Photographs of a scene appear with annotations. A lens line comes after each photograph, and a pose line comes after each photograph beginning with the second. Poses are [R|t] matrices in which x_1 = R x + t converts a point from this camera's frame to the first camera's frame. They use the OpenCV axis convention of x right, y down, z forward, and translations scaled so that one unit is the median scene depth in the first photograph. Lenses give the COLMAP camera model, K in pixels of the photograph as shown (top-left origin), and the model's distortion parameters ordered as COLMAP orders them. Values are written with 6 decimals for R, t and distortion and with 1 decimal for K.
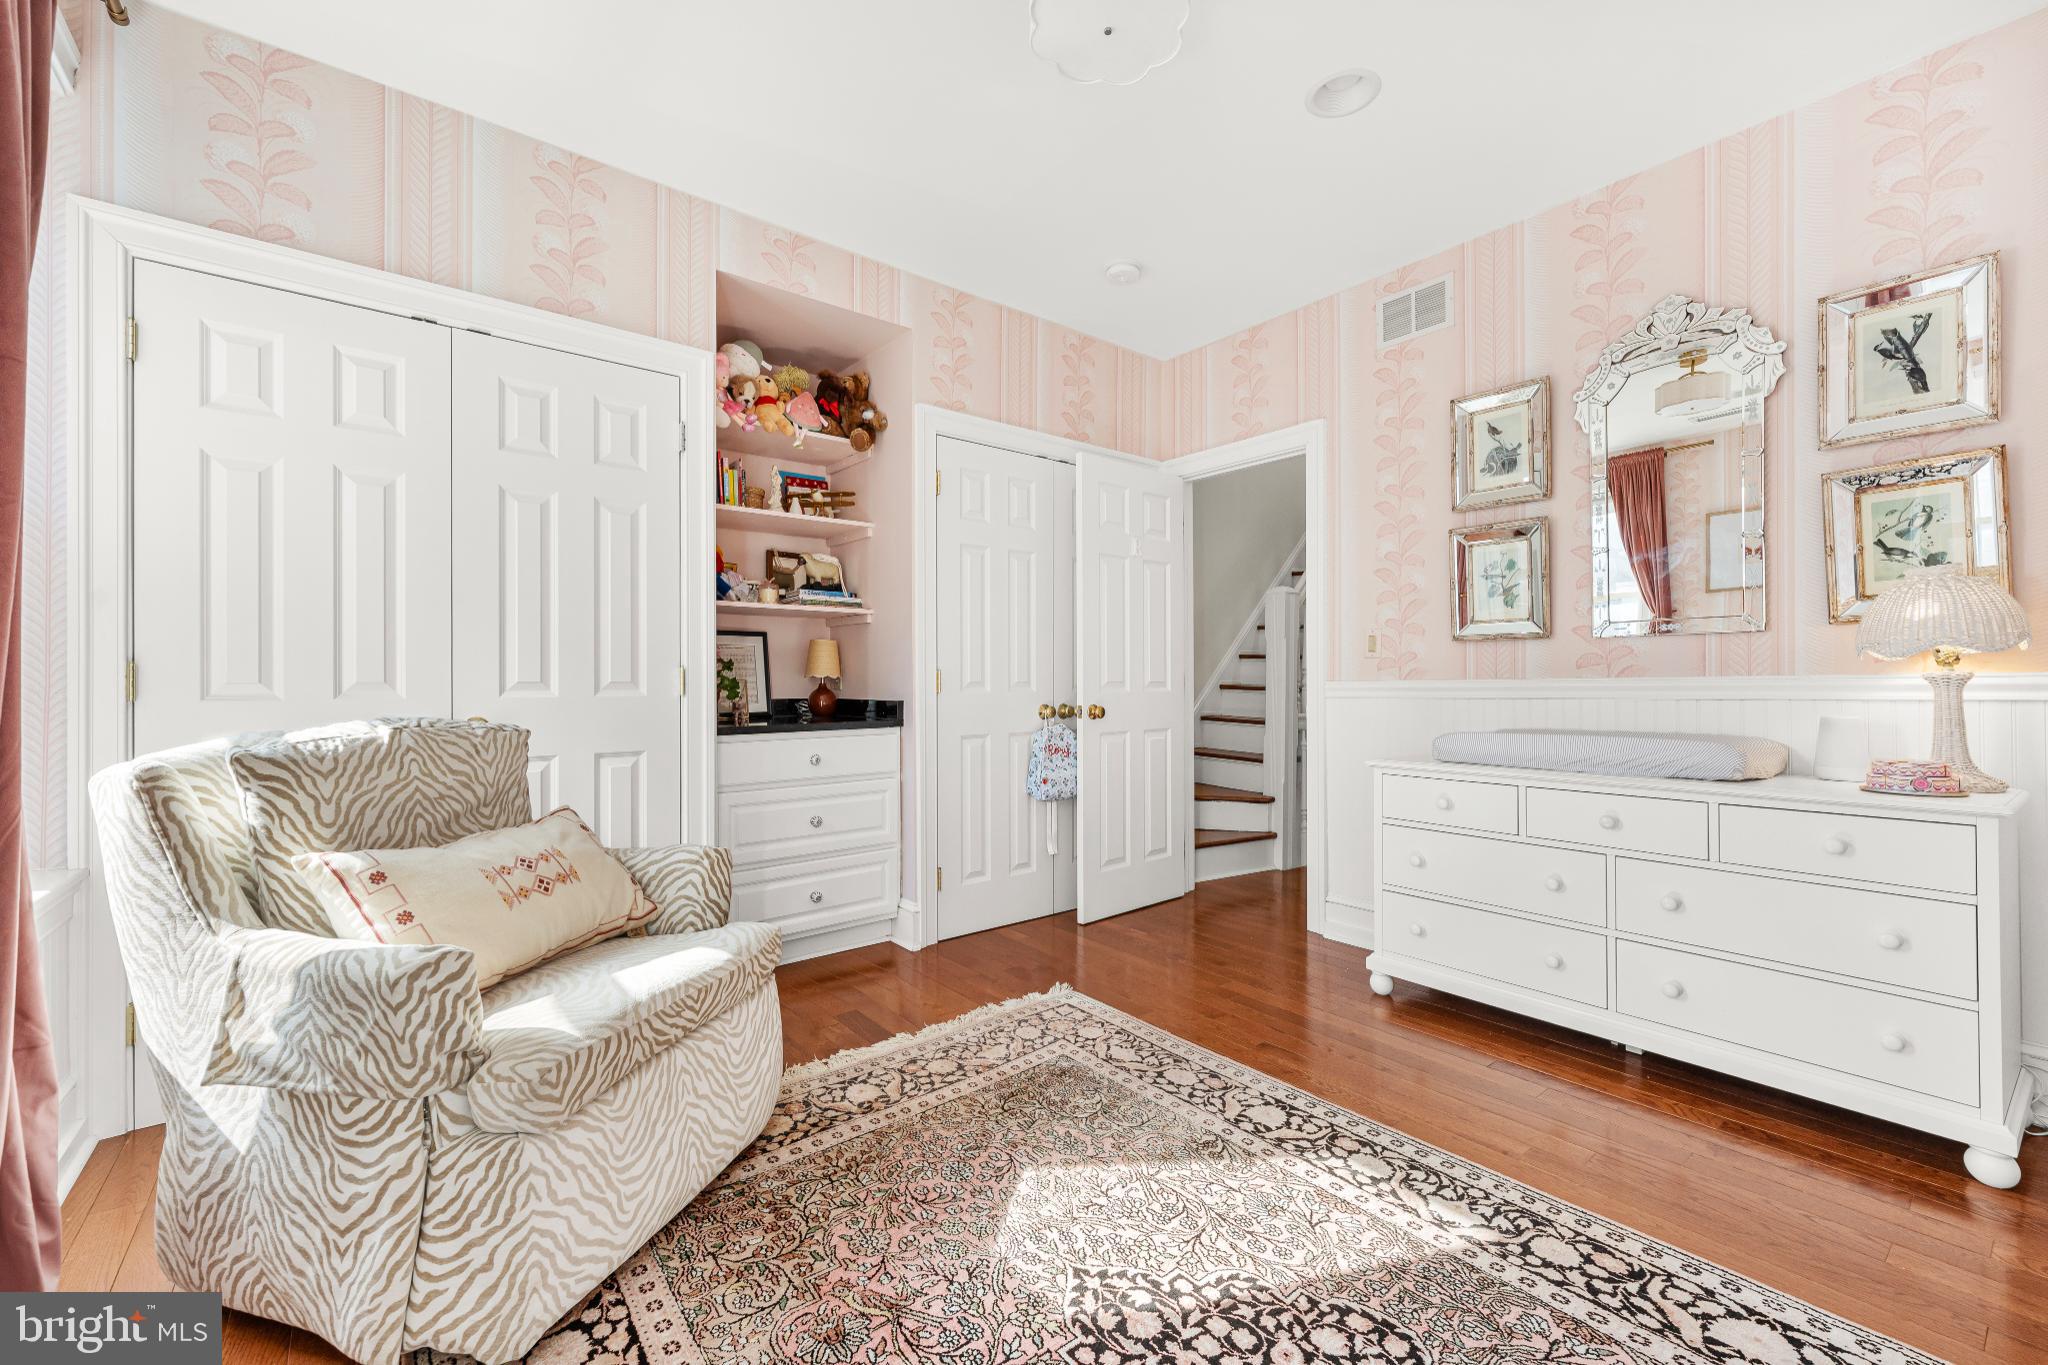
lens RADIAL K [[833.4, 0, 1033.2], [0, 833.4, 677.5], [0, 0, 1]] dist [0.000519, -0.001087]
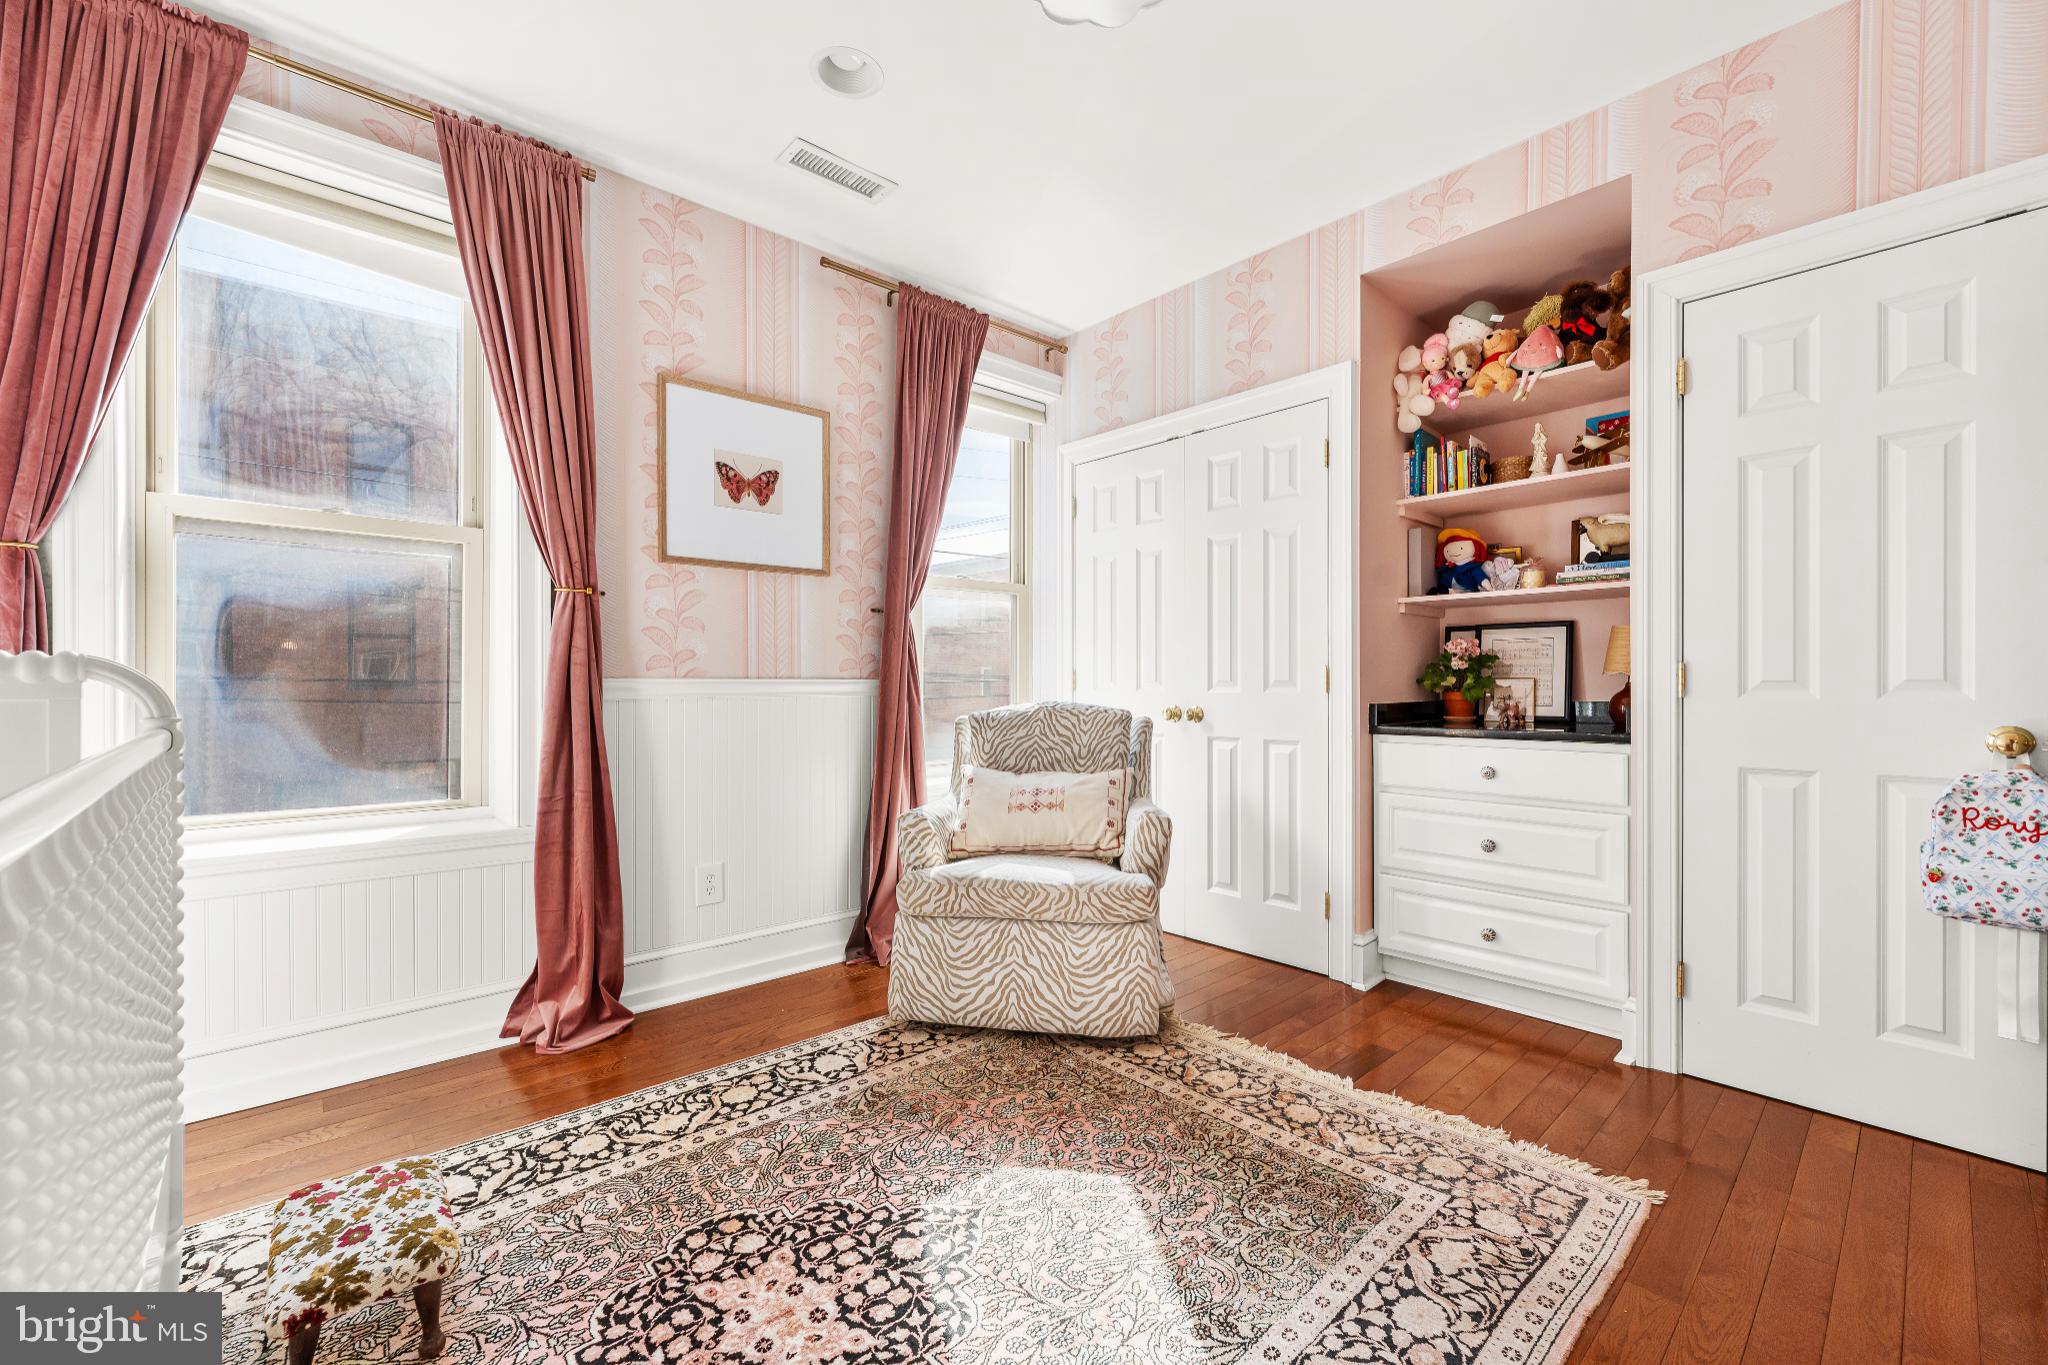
lens RADIAL K [[833.4, 0, 1023.2], [0, 833.4, 681.7], [0, 0, 1]] dist [0.000519, -0.001087]
pose [[0.056226, 0.000700, -0.998418, 0.878181], [0.006363, 0.999979, 0.001059, 0.004394], [0.998398, -0.006413, 0.056220, 0.757876]]
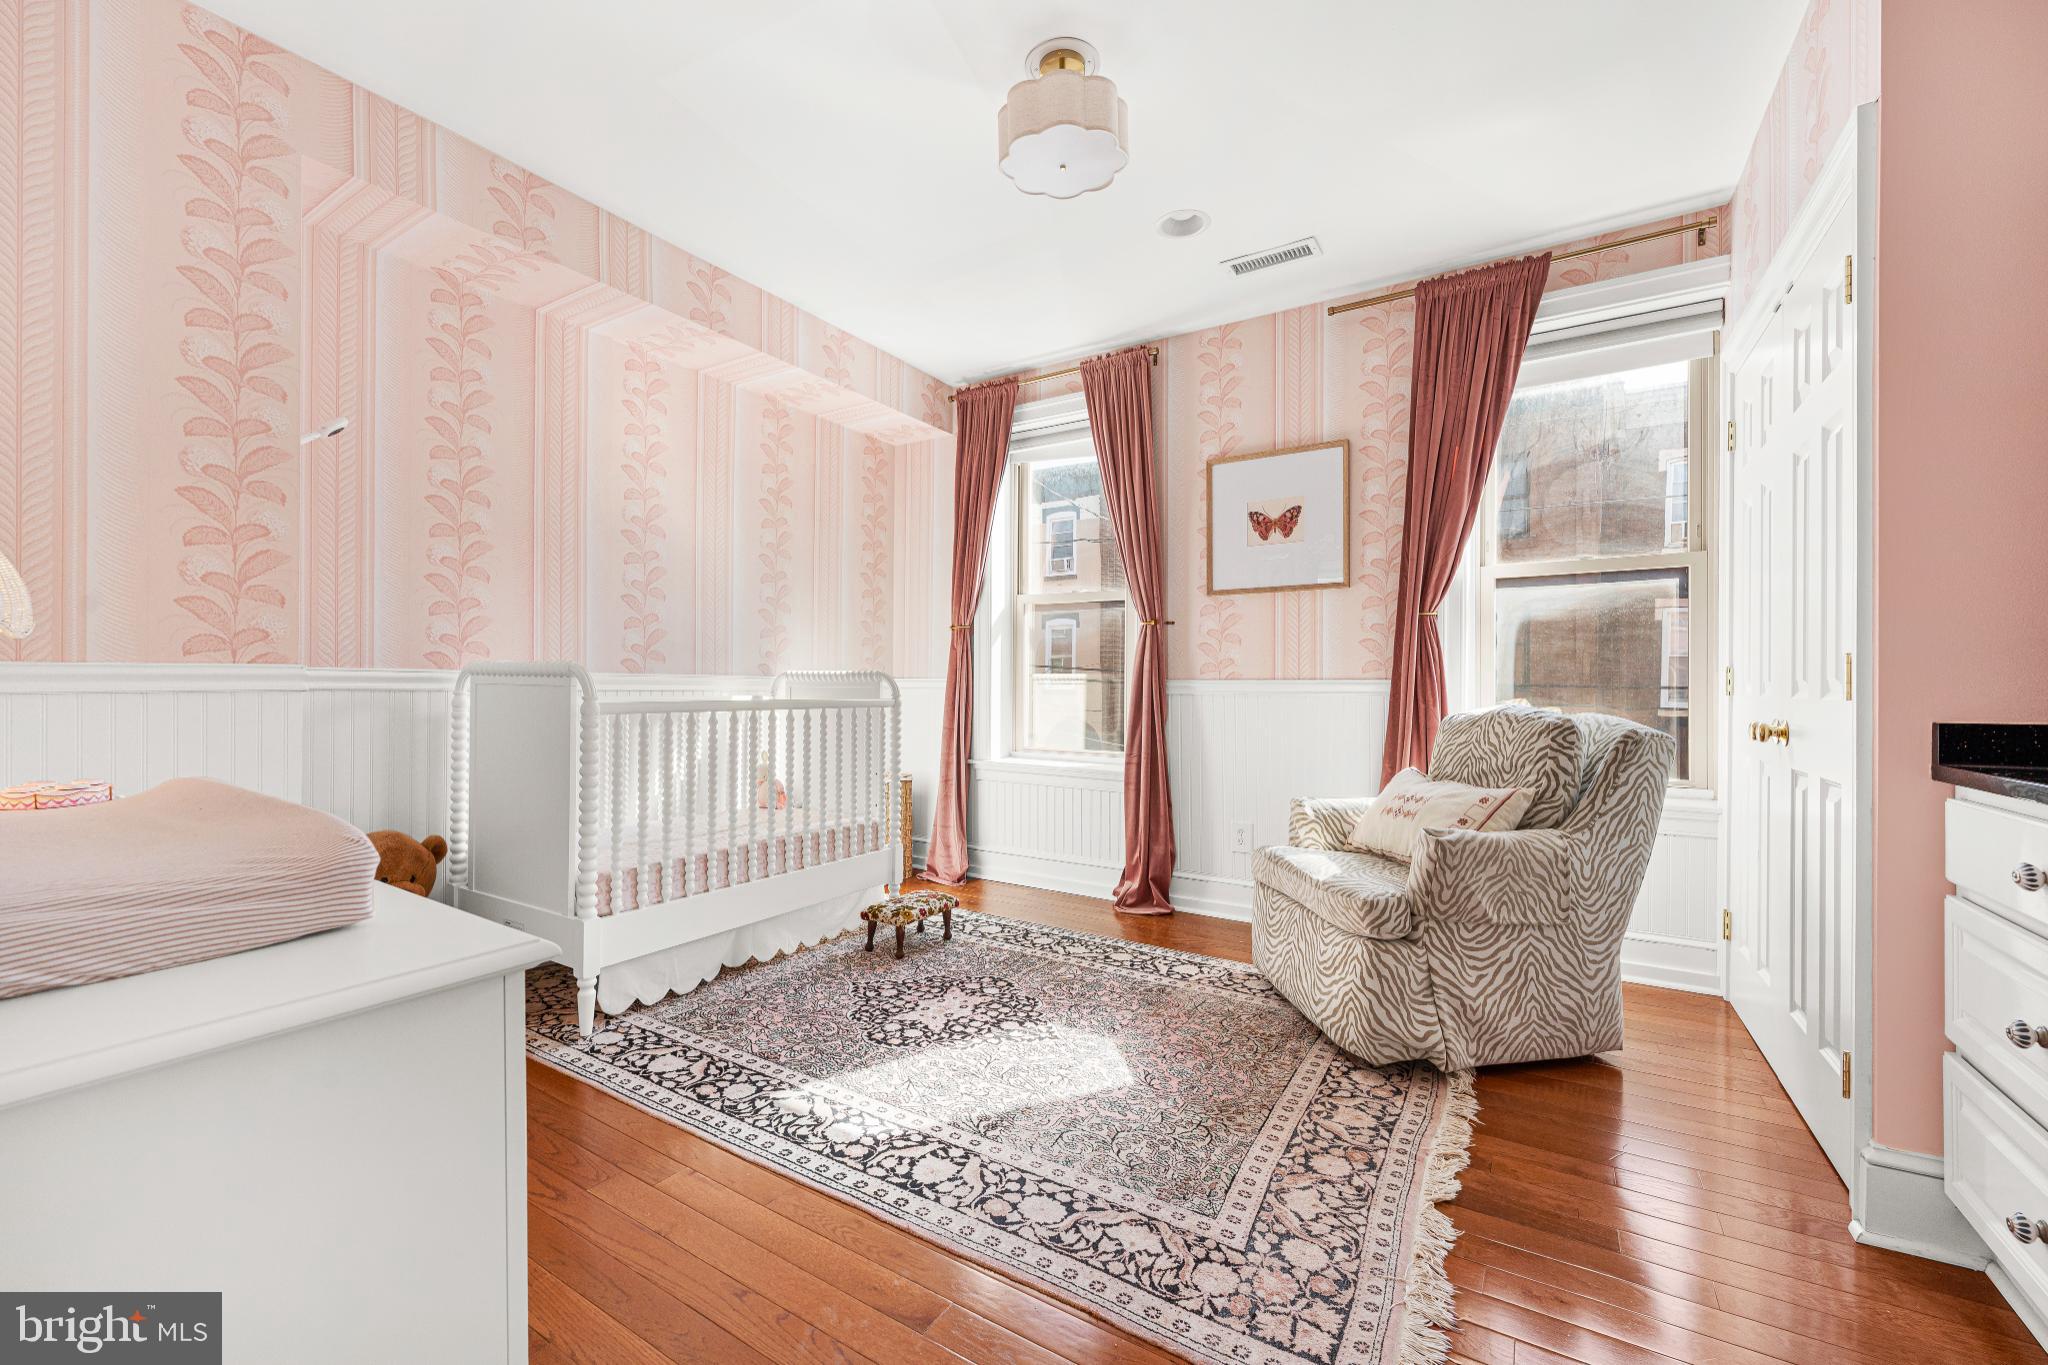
lens RADIAL K [[833.4, 0, 1020.8], [0, 833.4, 680.9], [0, 0, 1]] dist [0.000519, -0.001087]
pose [[-0.946667, -0.002955, -0.322200, 0.491370], [-0.000266, 0.999965, -0.008390, 0.015438], [0.322213, -0.007856, -0.946634, 1.916061]]
